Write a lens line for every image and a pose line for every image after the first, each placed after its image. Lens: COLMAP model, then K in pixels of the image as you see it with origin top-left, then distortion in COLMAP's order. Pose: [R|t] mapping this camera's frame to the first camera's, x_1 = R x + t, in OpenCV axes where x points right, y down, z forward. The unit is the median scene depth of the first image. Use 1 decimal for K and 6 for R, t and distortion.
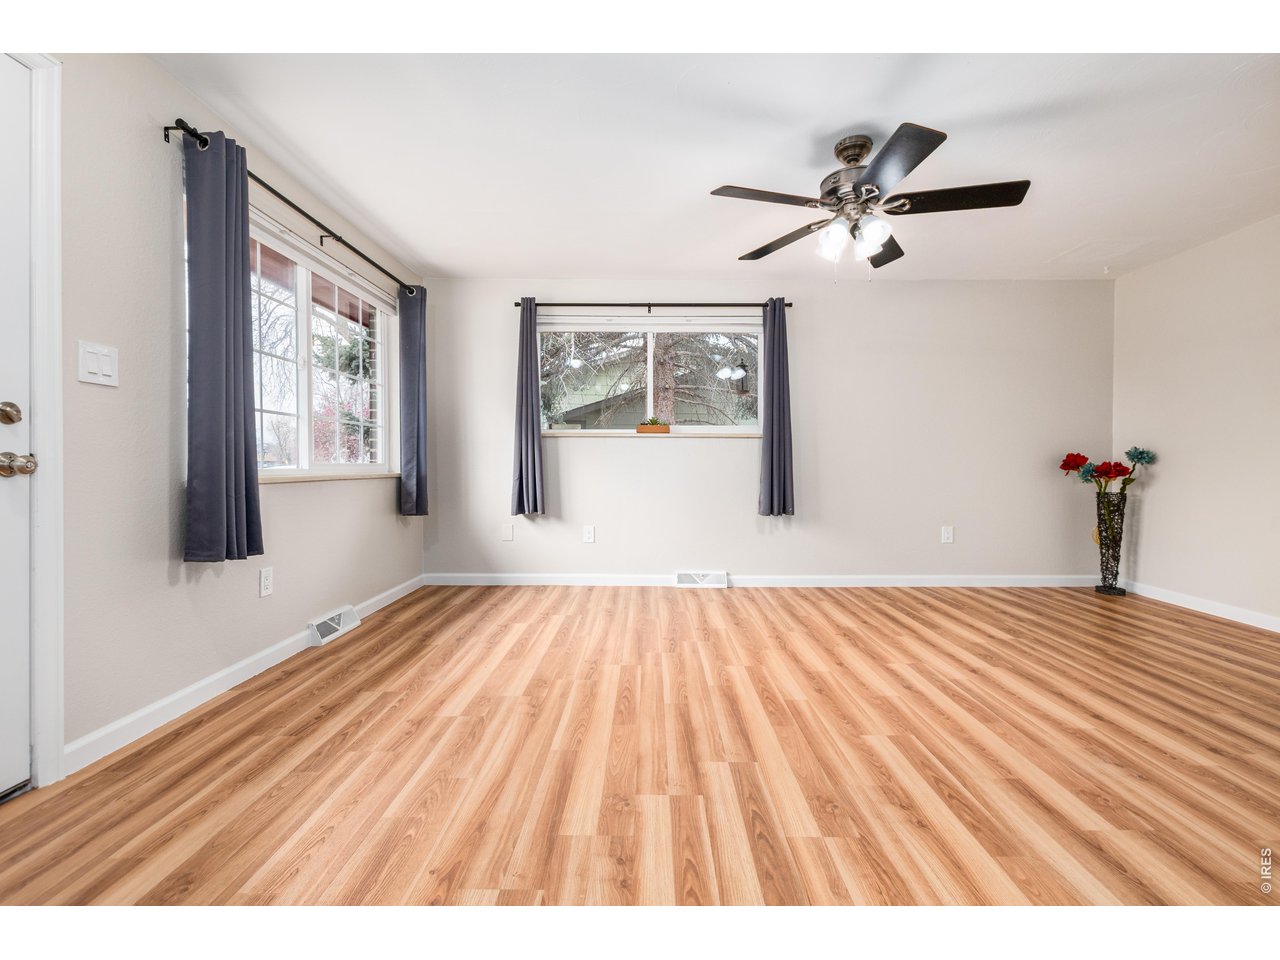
lens RADIAL K [[564.8, 0, 658.9], [0, 564.8, 464.6], [0, 0, 1]] dist [0.000666, -0.000440]
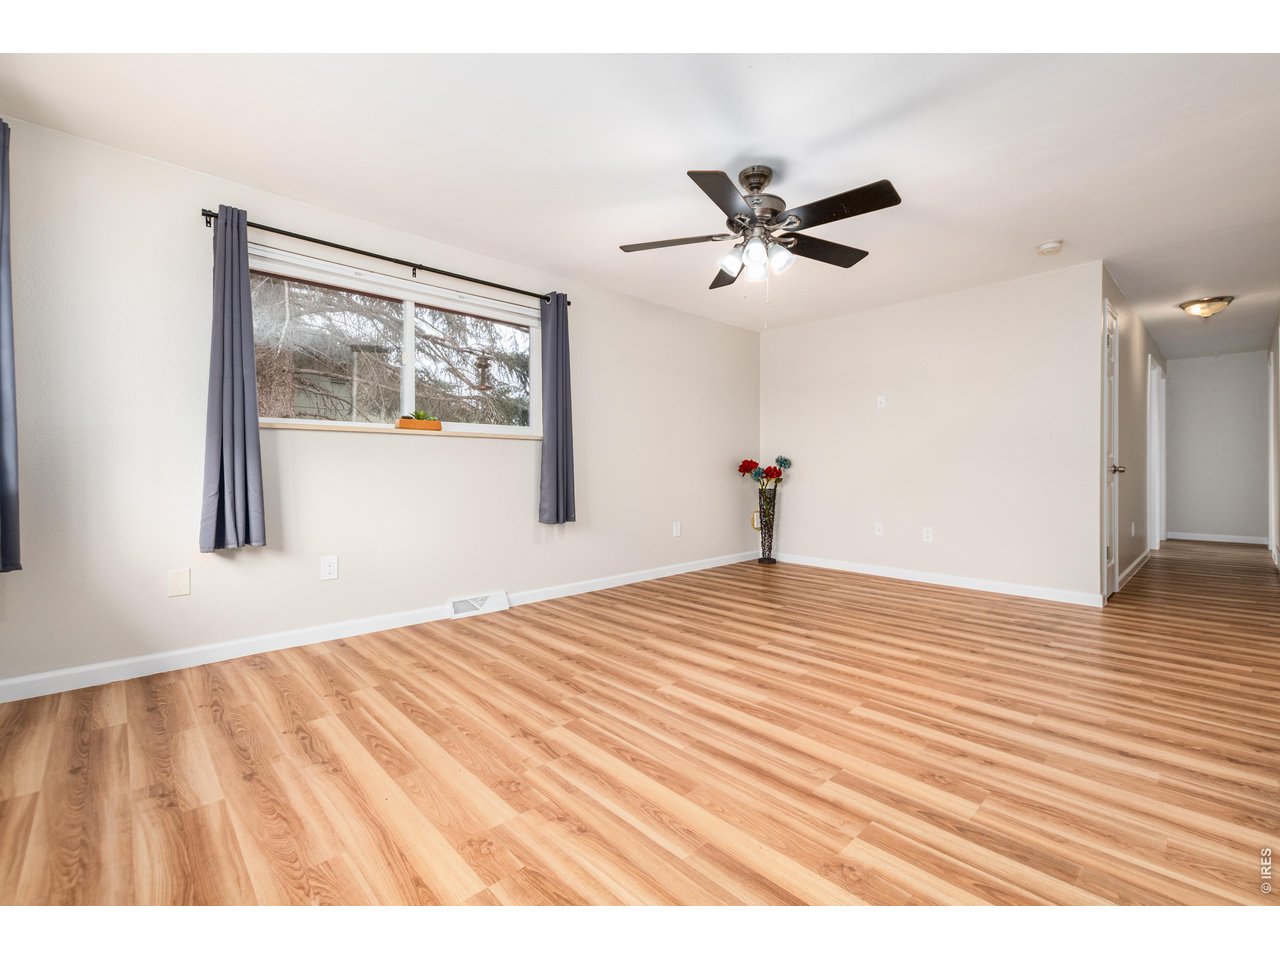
lens RADIAL K [[550.0, 0, 653.2], [0, 550.0, 470.4], [0, 0, 1]] dist [0.002094, -0.003588]
pose [[0.725681, -0.005379, 0.688011, -0.336819], [0.001580, 0.999980, 0.006152, -0.003791], [-0.688030, -0.003378, 0.725675, 0.240121]]
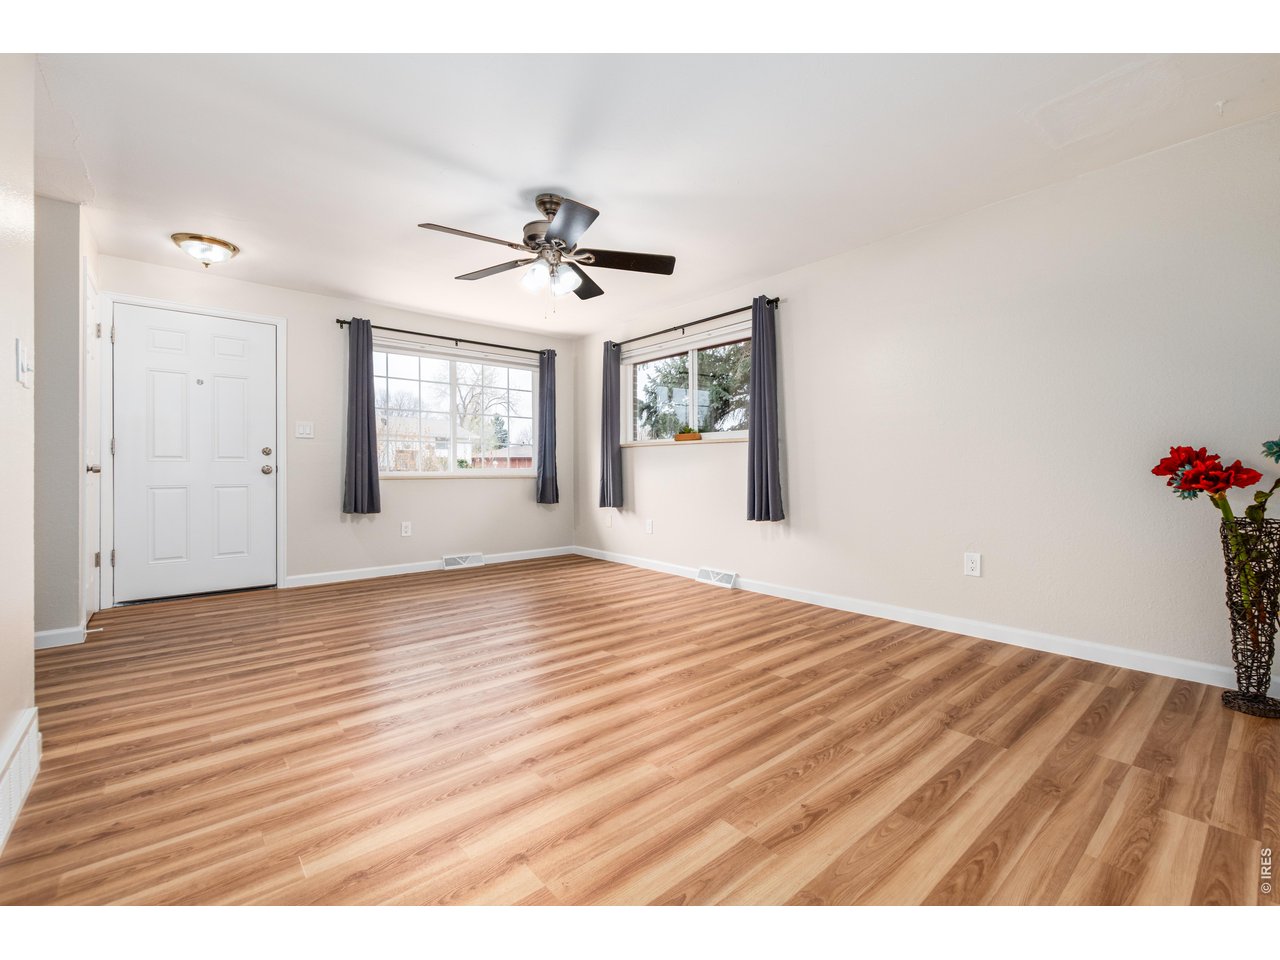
lens RADIAL K [[564.8, 0, 658.9], [0, 564.8, 464.6], [0, 0, 1]] dist [0.000666, -0.000440]
pose [[0.655979, -0.007512, -0.754741, 0.890061], [0.002676, 0.999967, -0.007628, 0.001117], [0.754774, 0.002984, 0.655978, 0.248782]]
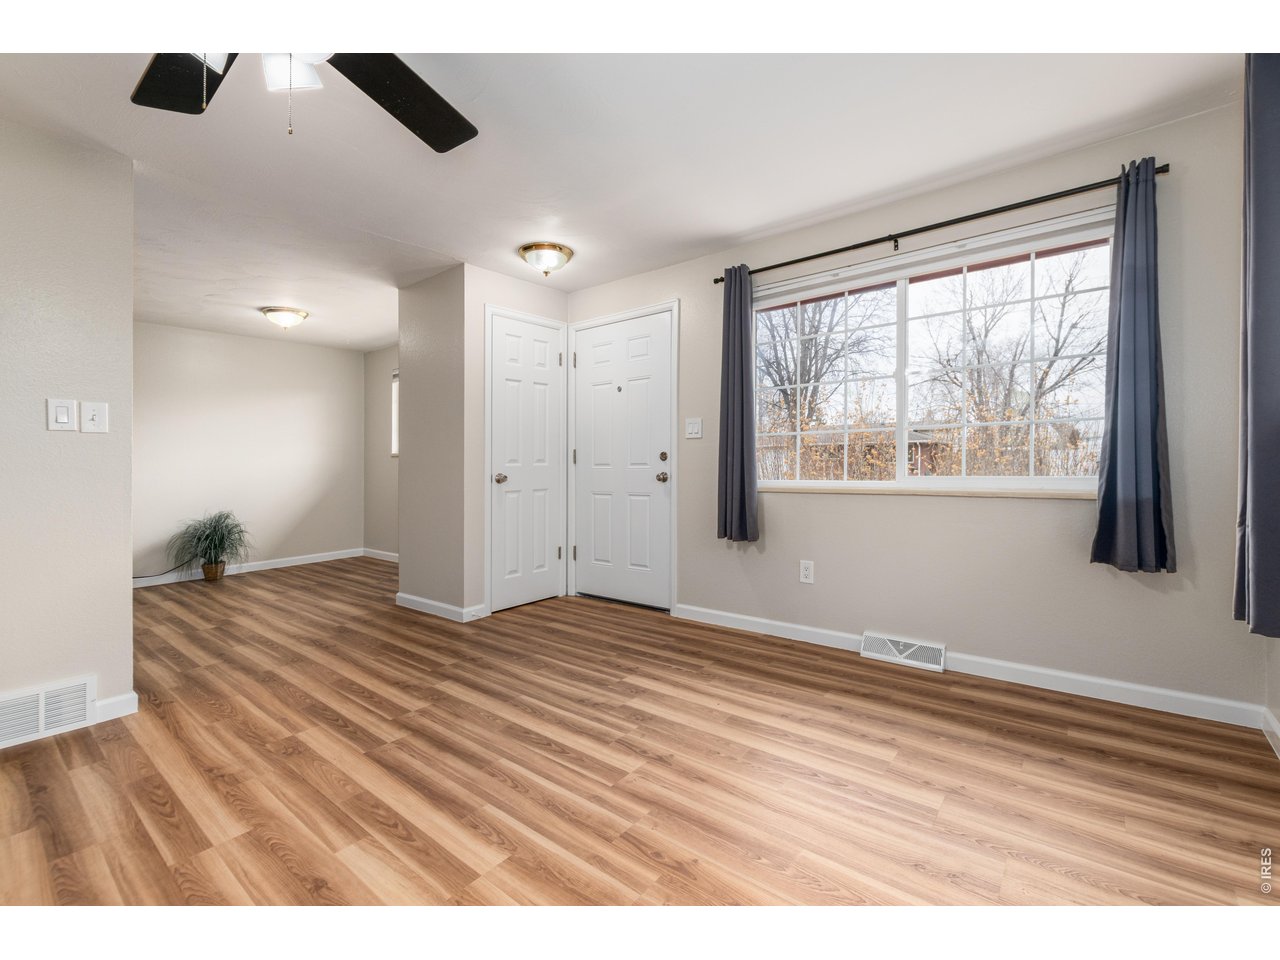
lens RADIAL K [[557.4, 0, 648.3], [0, 557.4, 462.1], [0, 0, 1]] dist [-0.000179, -0.000602]
pose [[-0.631170, 0.006789, -0.775615, 0.310523], [0.015243, 0.999877, -0.003652, -0.022598], [0.775495, -0.014128, -0.631196, 0.989528]]
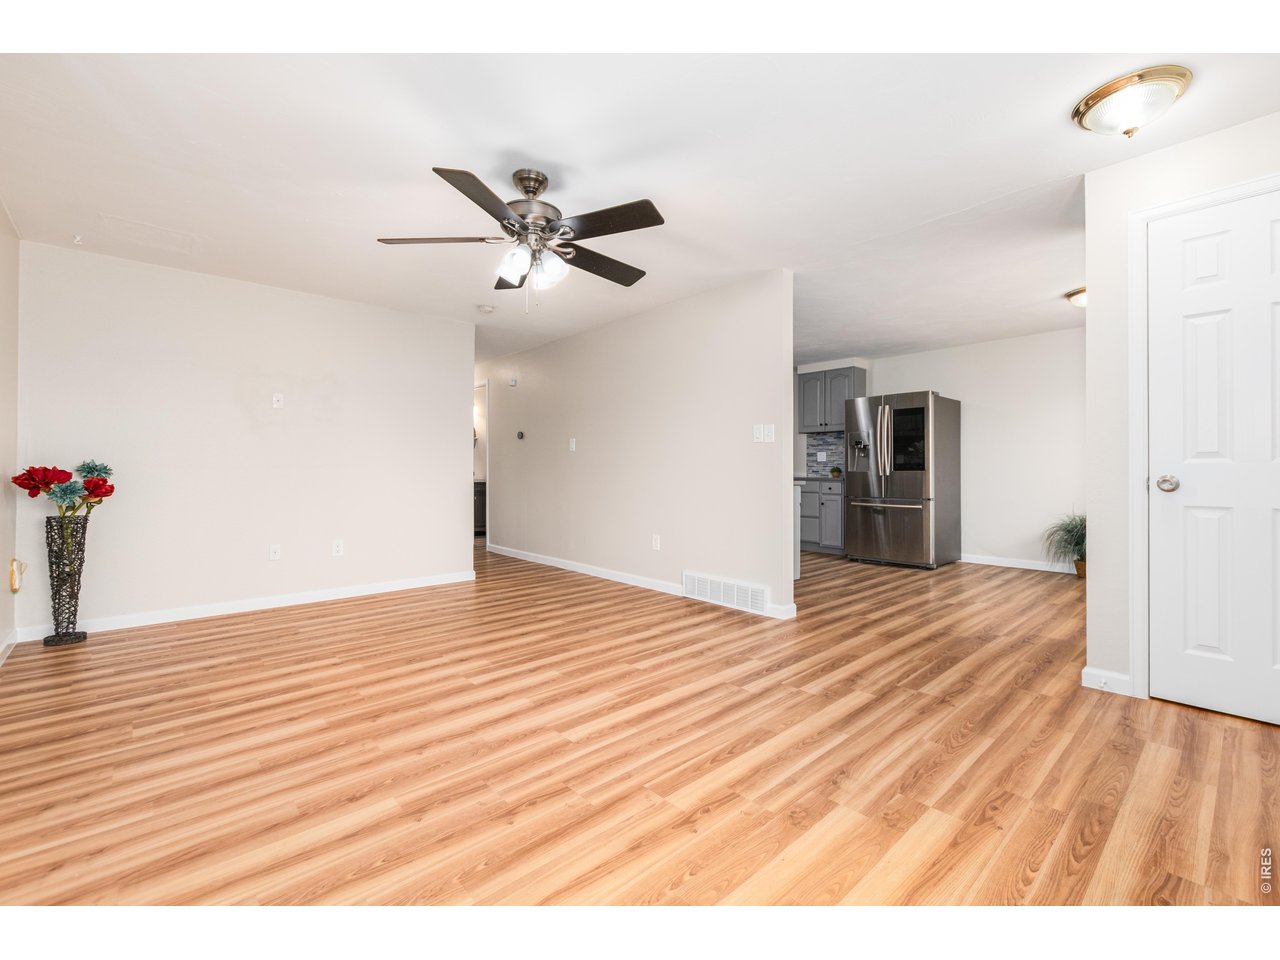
lens RADIAL K [[557.4, 0, 648.3], [0, 557.4, 462.1], [0, 0, 1]] dist [-0.000179, -0.000602]
pose [[-0.666602, 0.010112, 0.745346, -0.363112], [0.001436, 0.999924, -0.012281, -0.017015], [-0.745413, -0.007116, -0.666565, 0.975277]]
